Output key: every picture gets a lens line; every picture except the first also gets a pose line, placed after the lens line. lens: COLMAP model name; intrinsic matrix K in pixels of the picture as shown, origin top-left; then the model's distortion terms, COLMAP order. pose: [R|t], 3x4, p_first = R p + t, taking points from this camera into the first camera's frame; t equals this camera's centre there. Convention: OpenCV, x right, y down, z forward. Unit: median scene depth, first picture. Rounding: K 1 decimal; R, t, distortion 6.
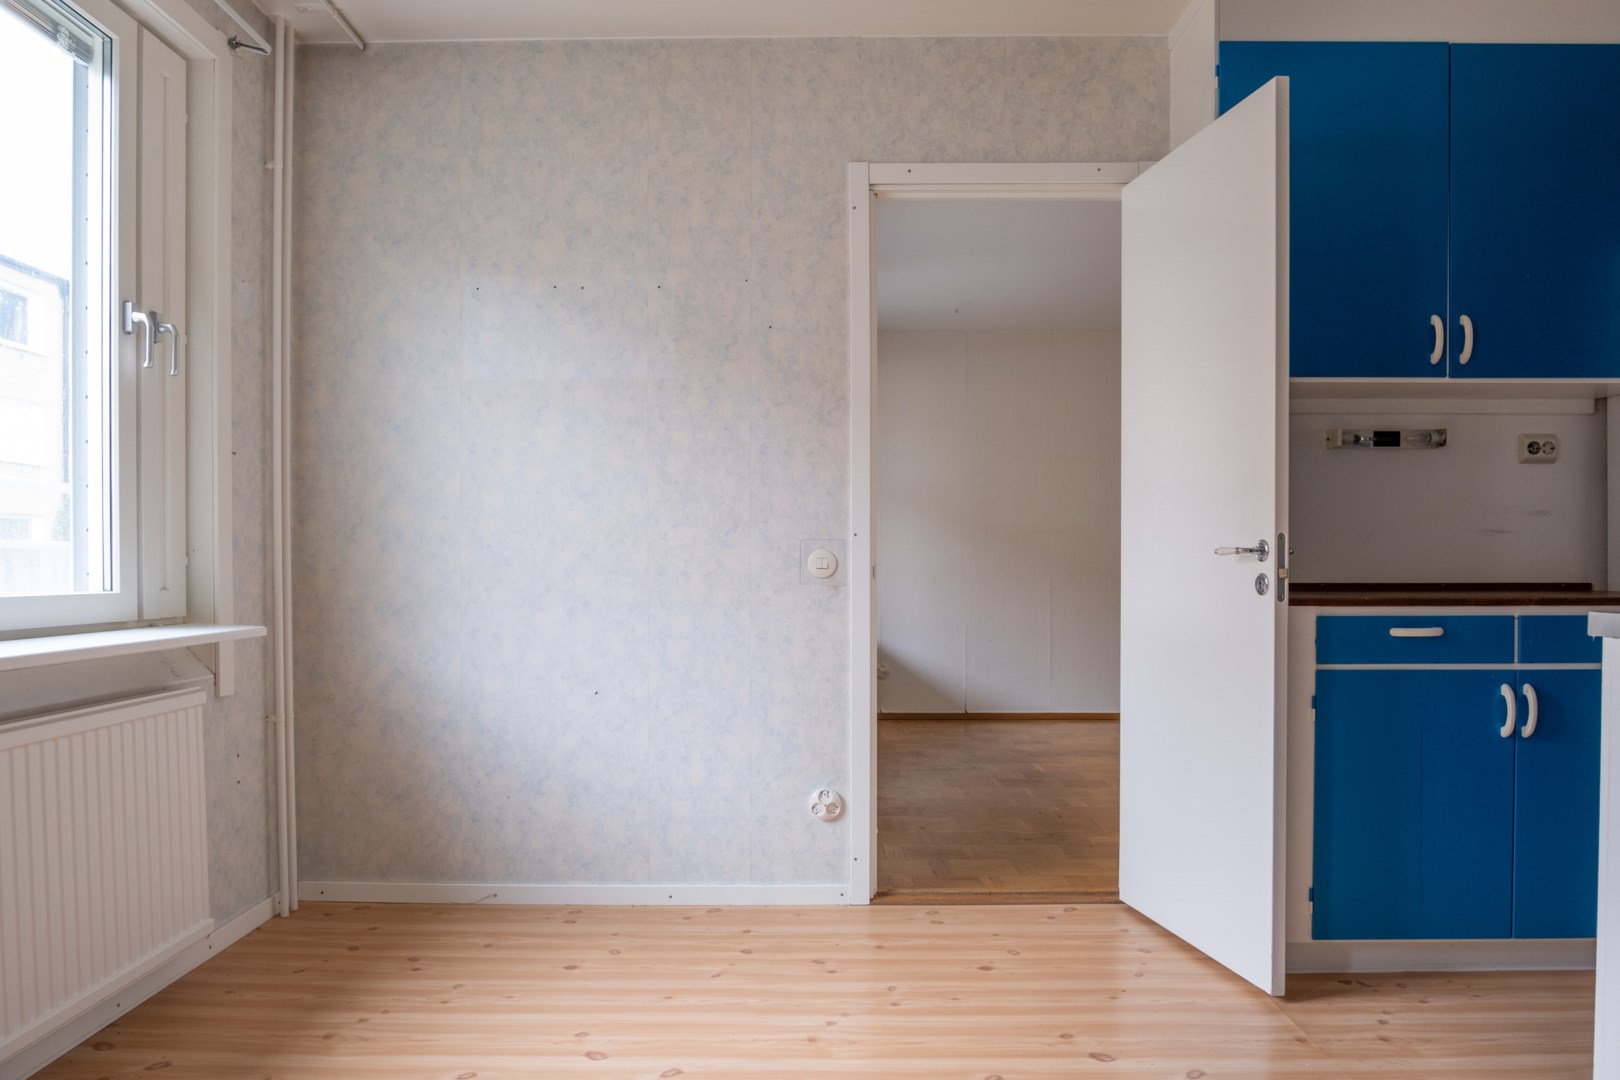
lens RADIAL K [[1140.9, 0, 810.1], [0, 1140.9, 547.7], [0, 0, 1]] dist [-0.003814, -0.001556]
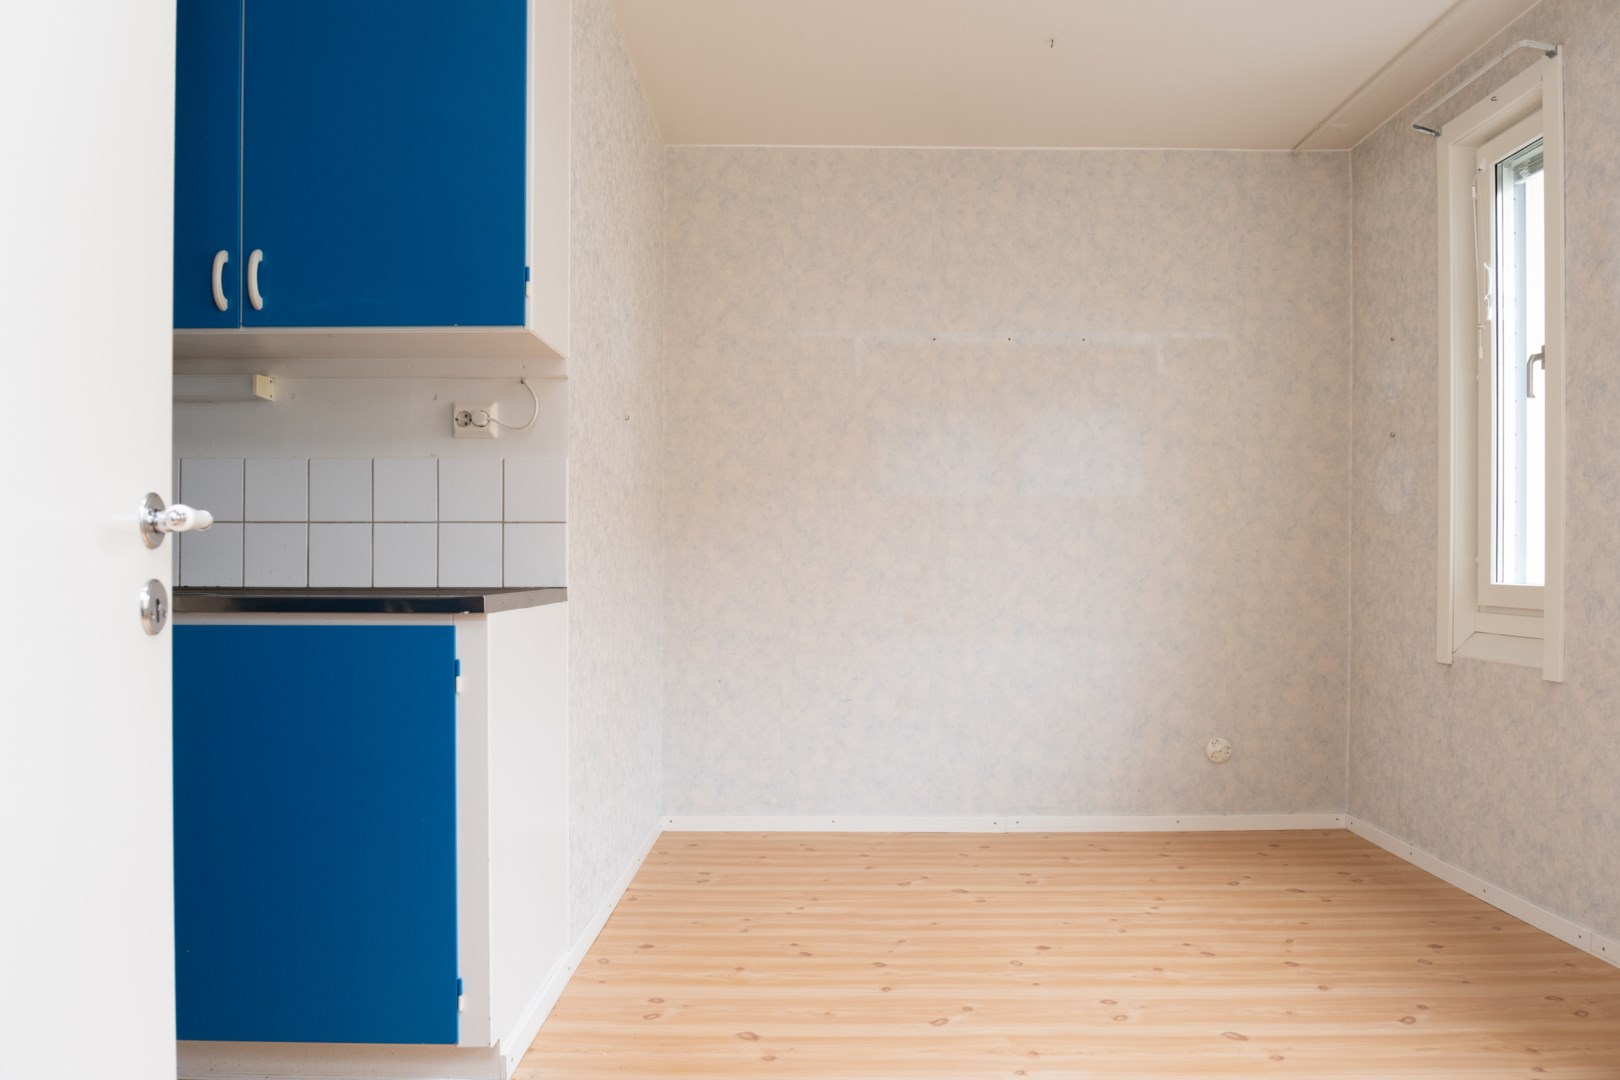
lens RADIAL K [[1140.9, 0, 810.7], [0, 1140.9, 546.1], [0, 0, 1]] dist [-0.003814, -0.001556]
pose [[-0.999894, 0.002560, 0.014299, -0.013114], [0.002178, 0.999642, -0.026679, 0.027855], [-0.014362, -0.026645, -0.999542, 2.164577]]
